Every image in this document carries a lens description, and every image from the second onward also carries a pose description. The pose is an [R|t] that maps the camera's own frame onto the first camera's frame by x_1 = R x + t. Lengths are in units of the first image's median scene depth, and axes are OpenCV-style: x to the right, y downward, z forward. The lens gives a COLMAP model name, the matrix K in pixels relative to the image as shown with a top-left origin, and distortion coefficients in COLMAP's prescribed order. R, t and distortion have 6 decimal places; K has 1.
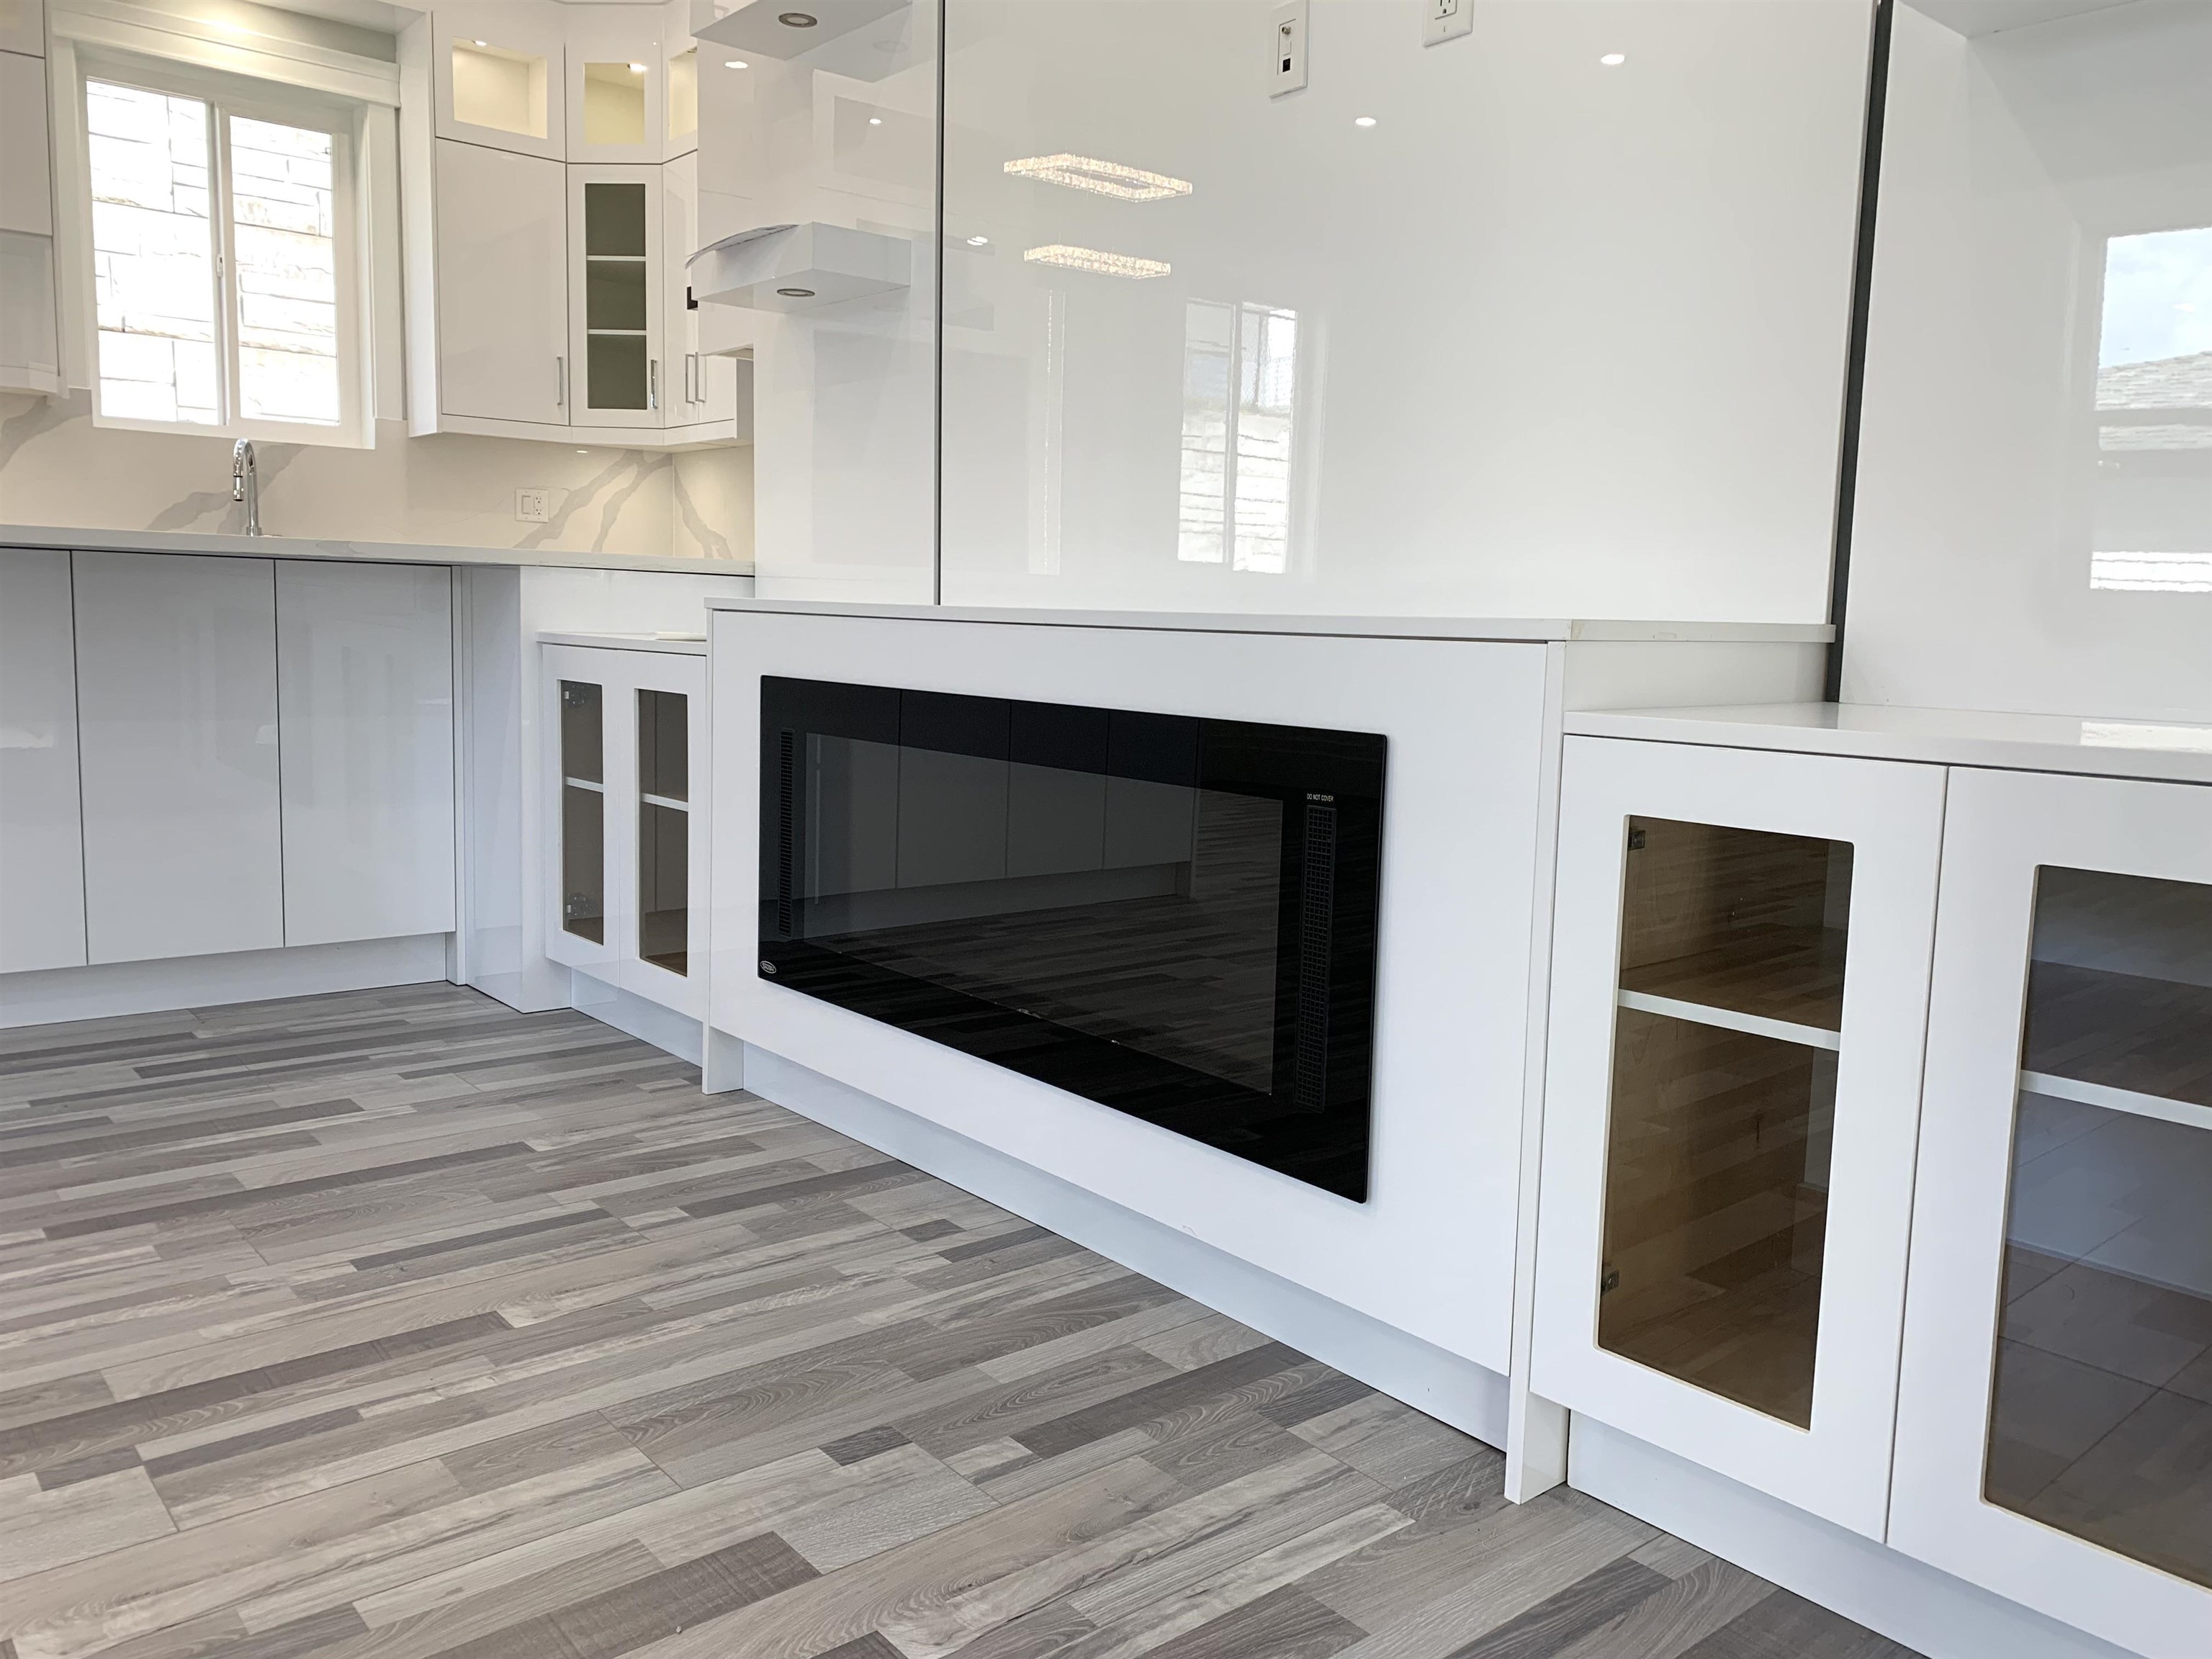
lens RADIAL K [[1680.9, 0, 1104.0], [0, 1680.9, 816.2], [0, 0, 1]] dist [0.039511, -0.040336]
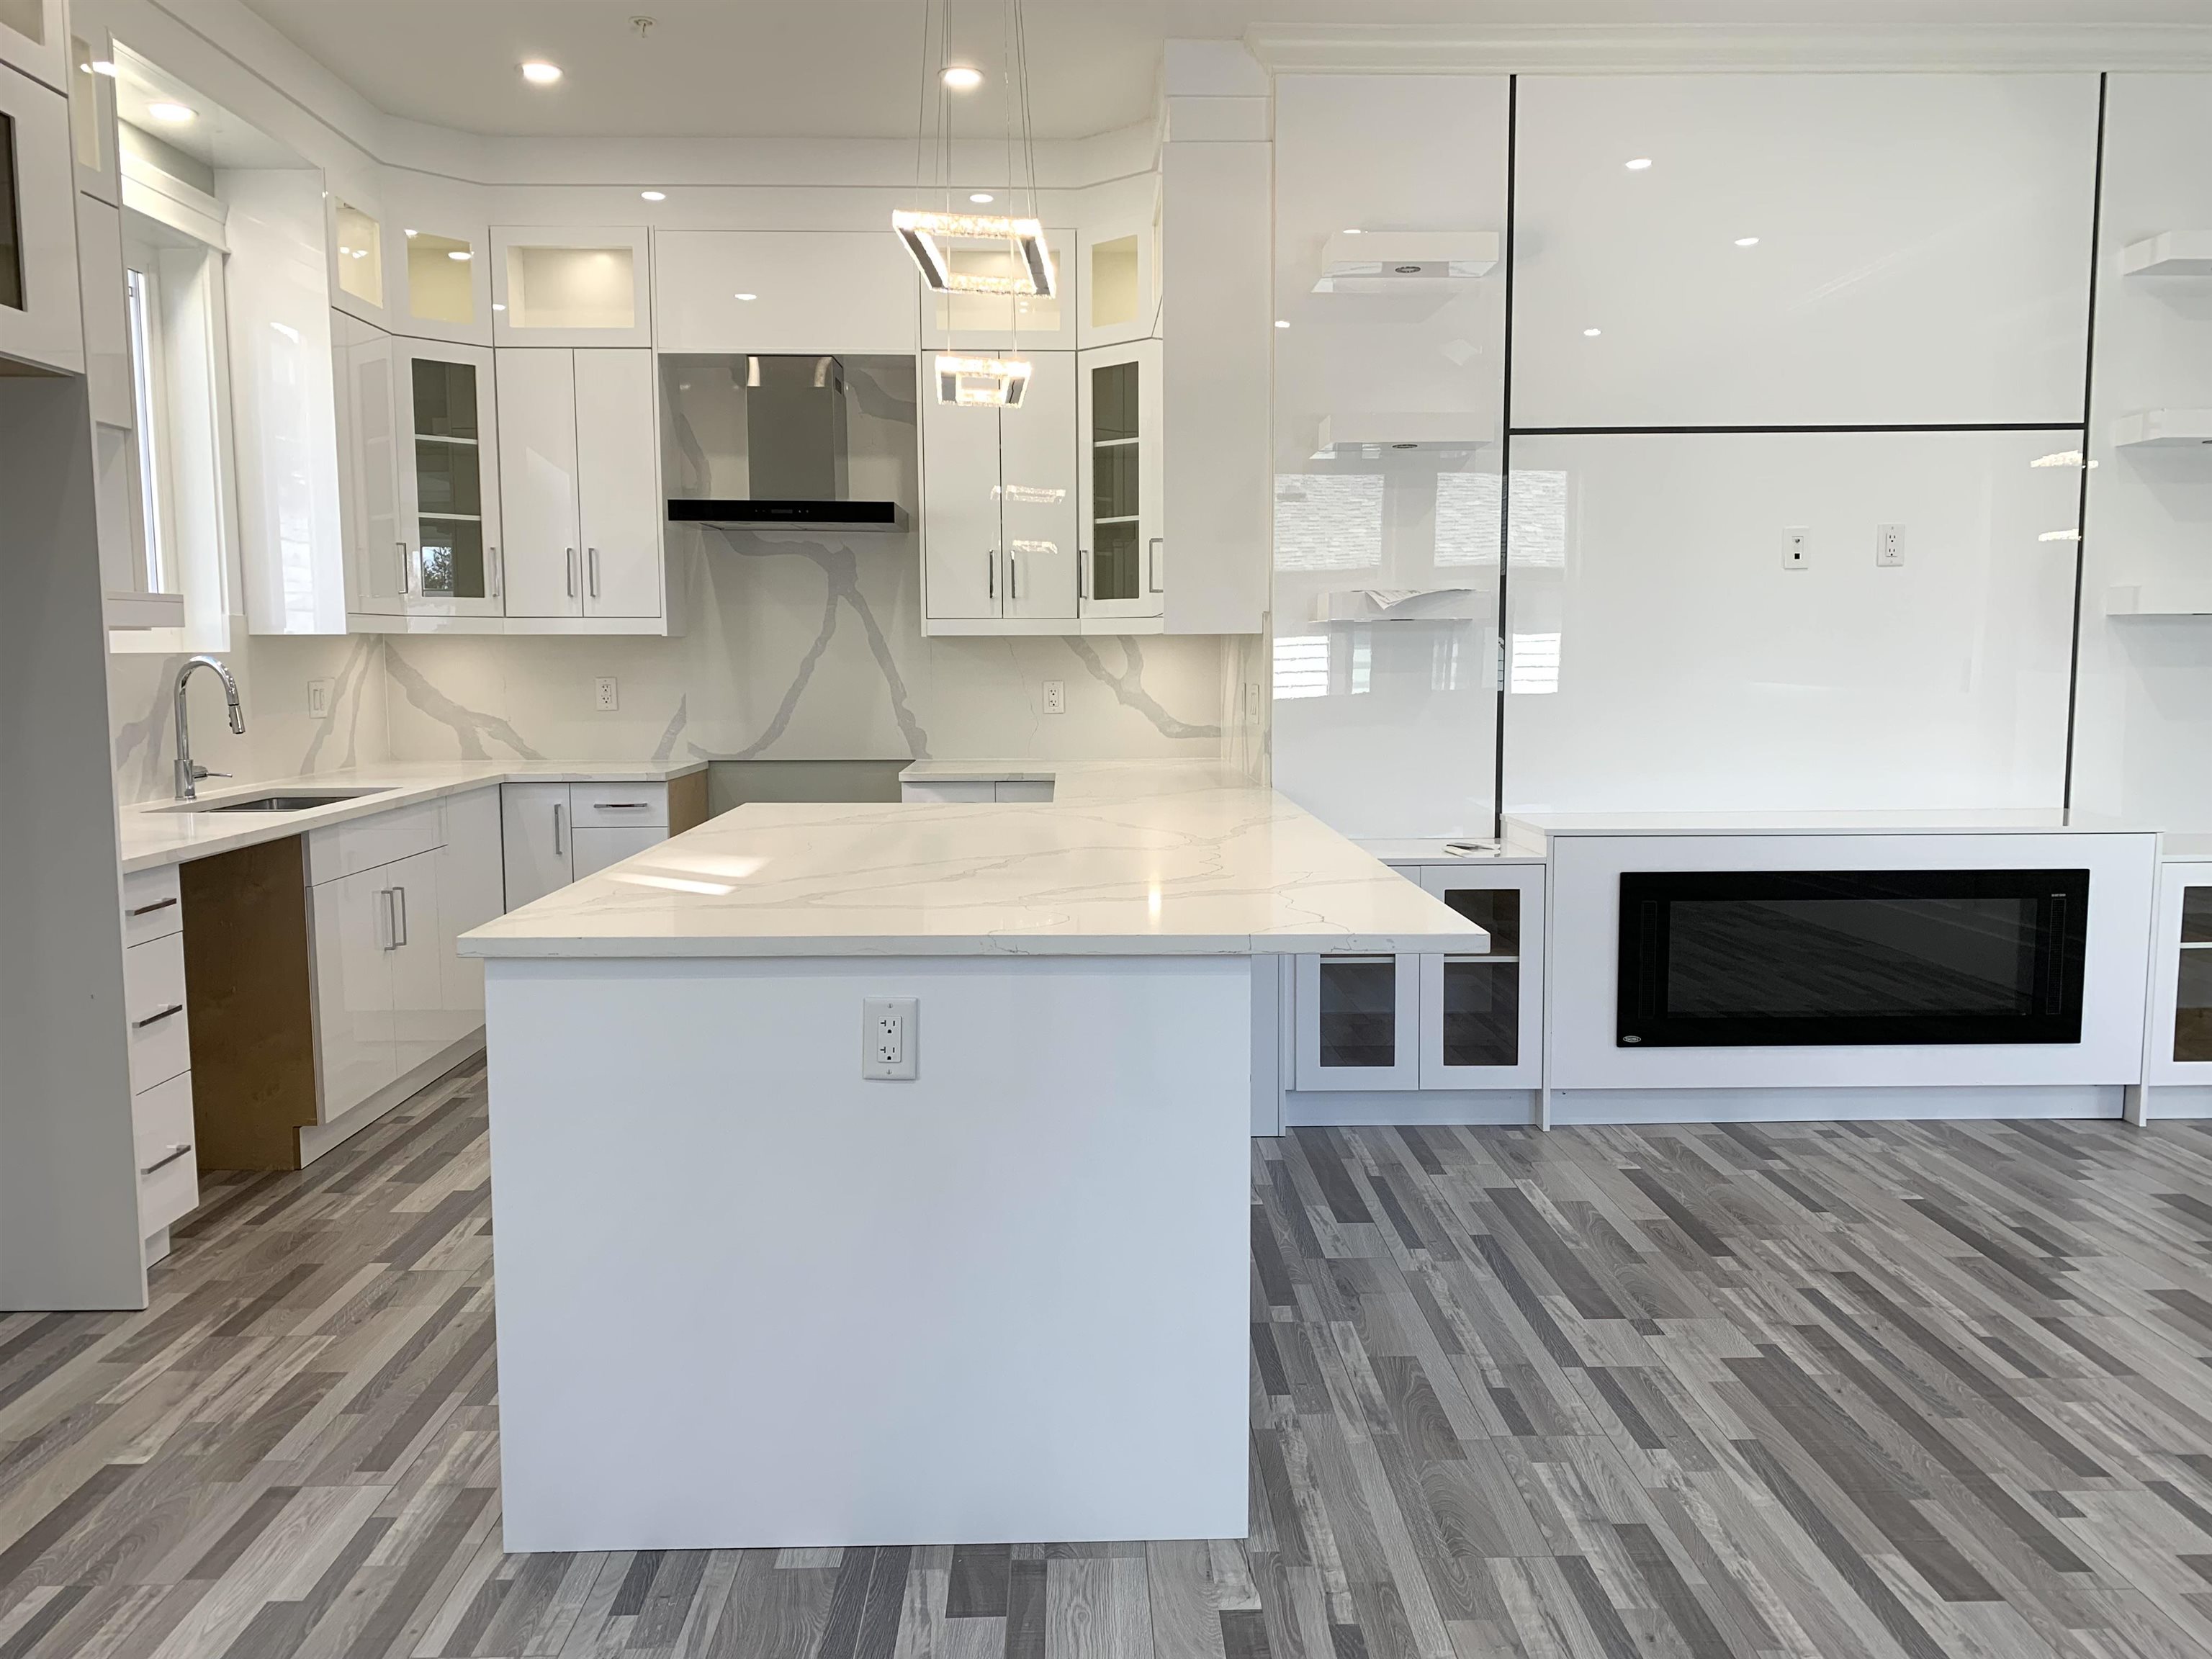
lens RADIAL K [[1680.9, 0, 1108.7], [0, 1680.9, 825.9], [0, 0, 1]] dist [0.039511, -0.040336]
pose [[0.622039, -0.114708, 0.774538, -1.695961], [0.116214, 0.991780, 0.053549, -0.259213], [-0.774314, 0.056703, 0.630256, 0.282095]]
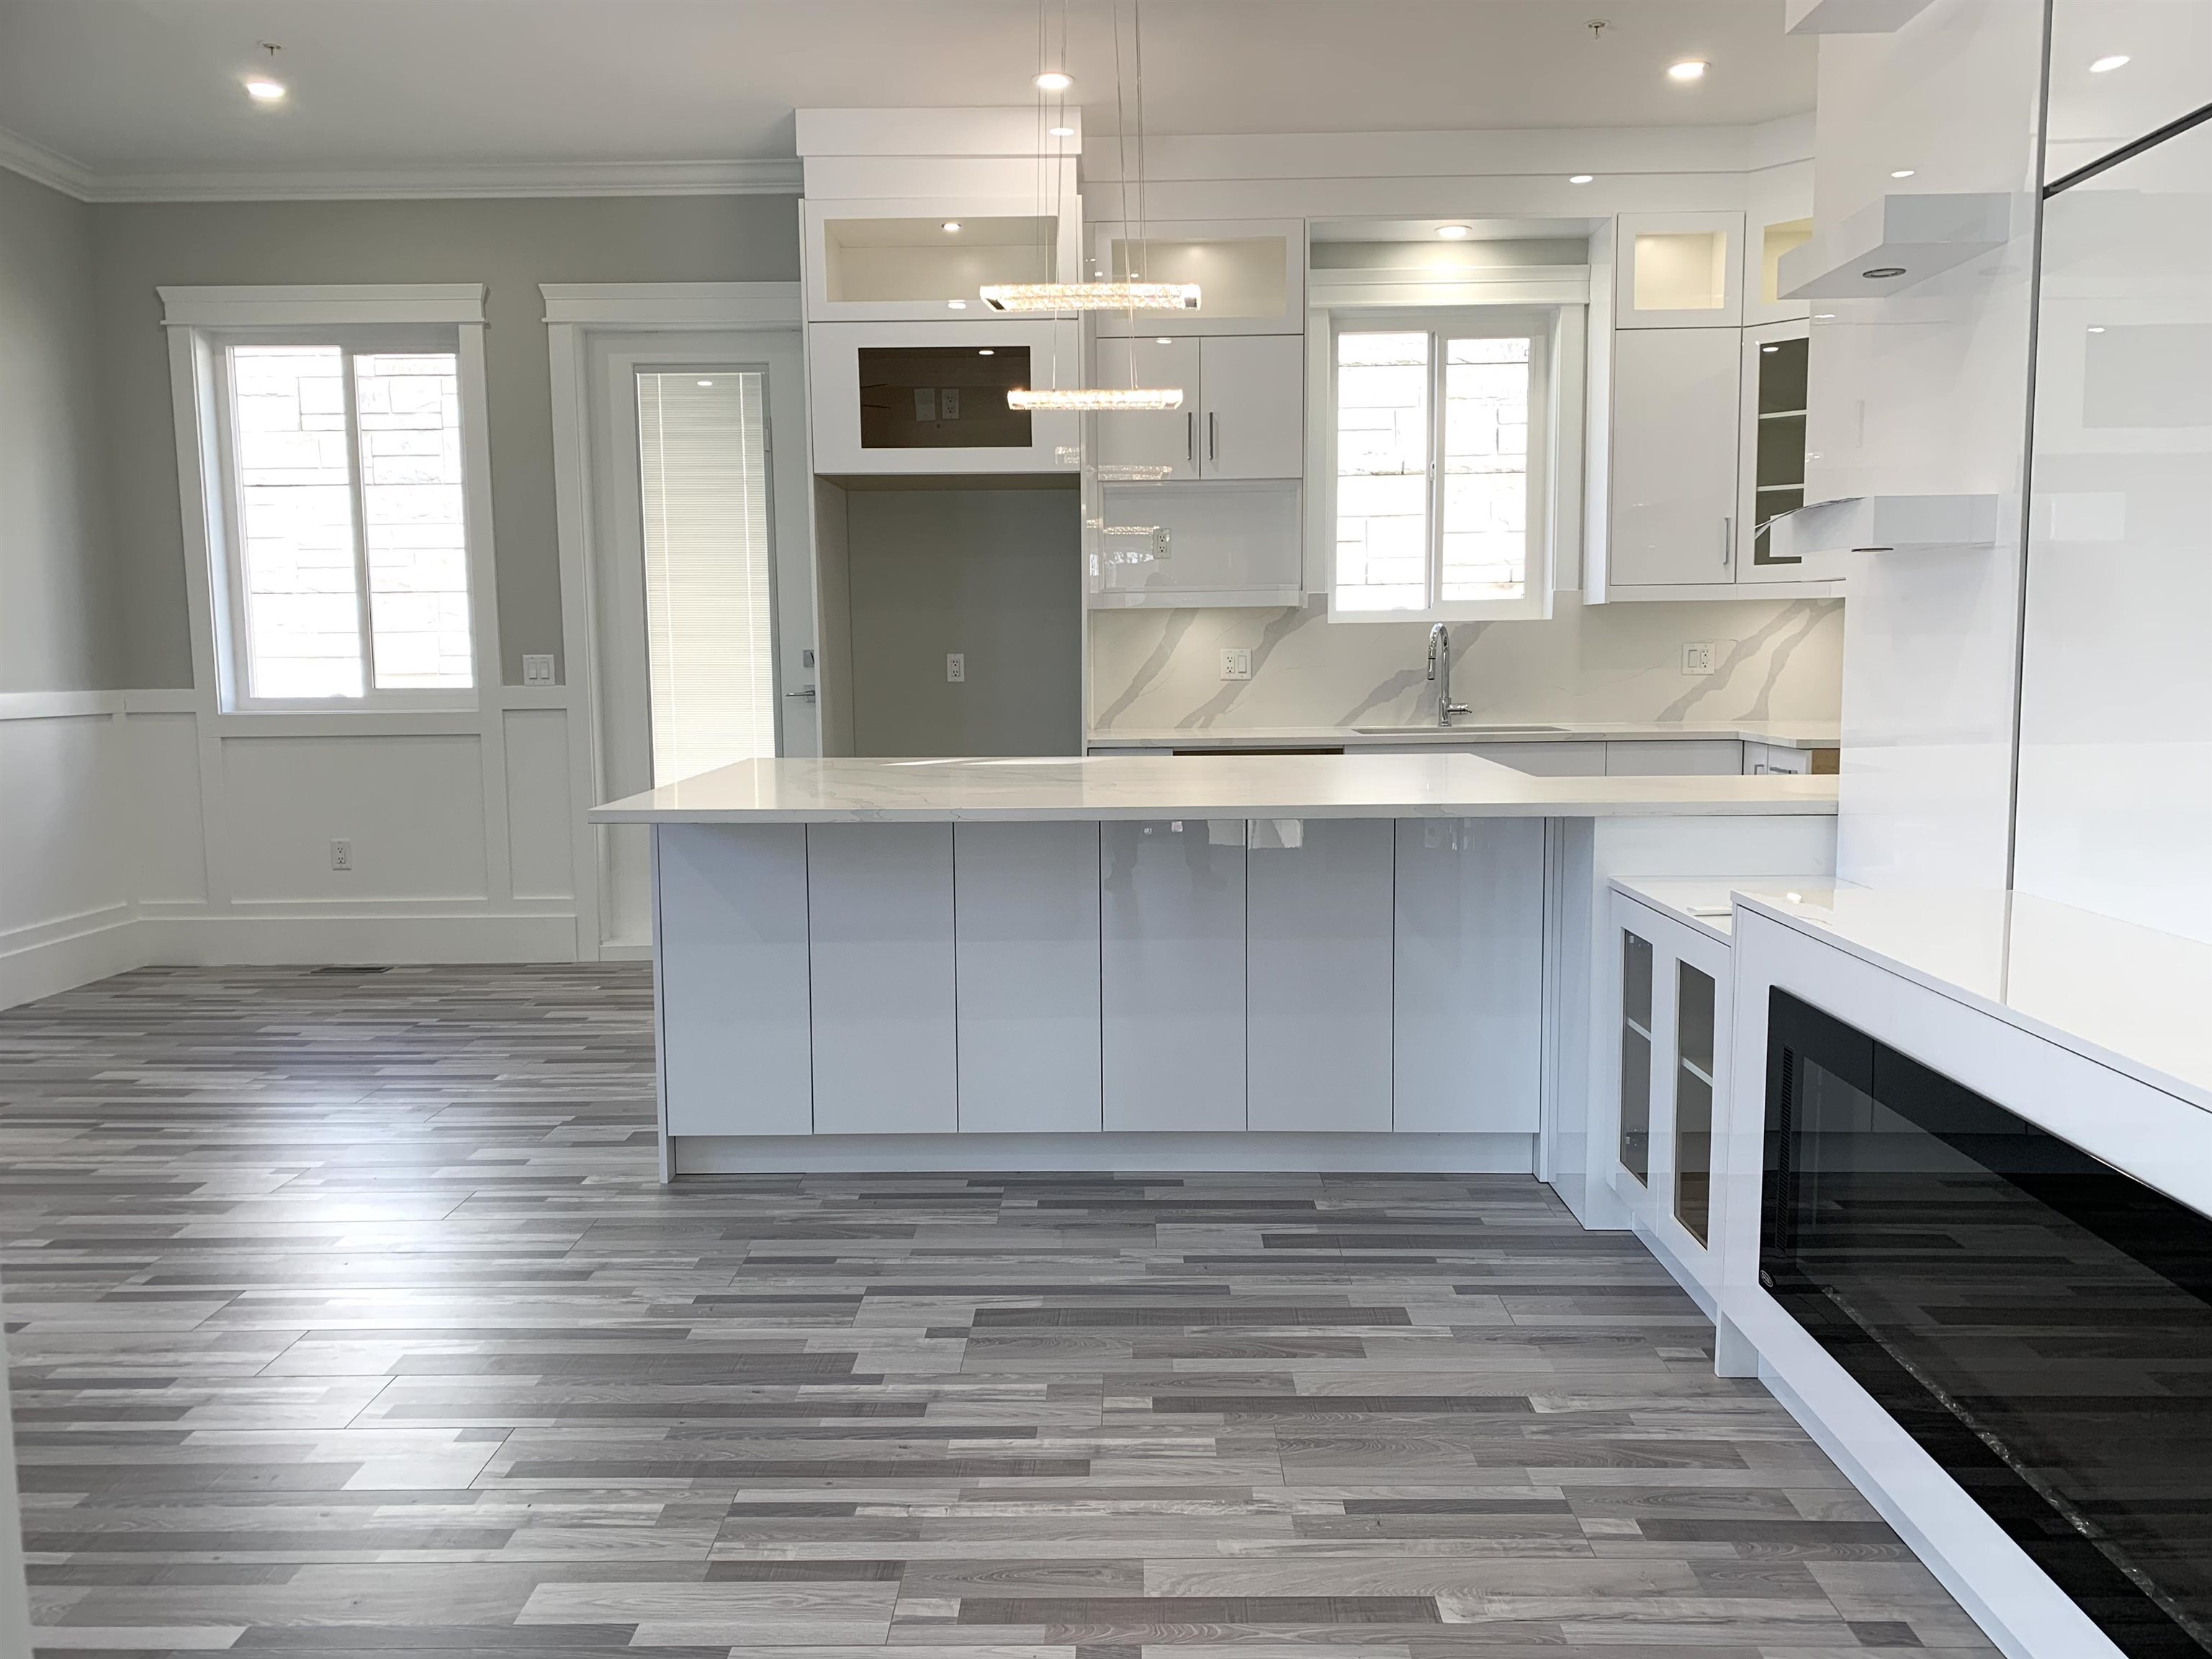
lens RADIAL K [[1680.9, 0, 1112.2], [0, 1680.9, 830.9], [0, 0, 1]] dist [0.039511, -0.040336]
pose [[0.759433, 0.034234, -0.649684, 0.132406], [-0.044086, 0.999027, 0.001108, -0.143284], [0.649090, 0.027800, 0.760203, -0.011786]]
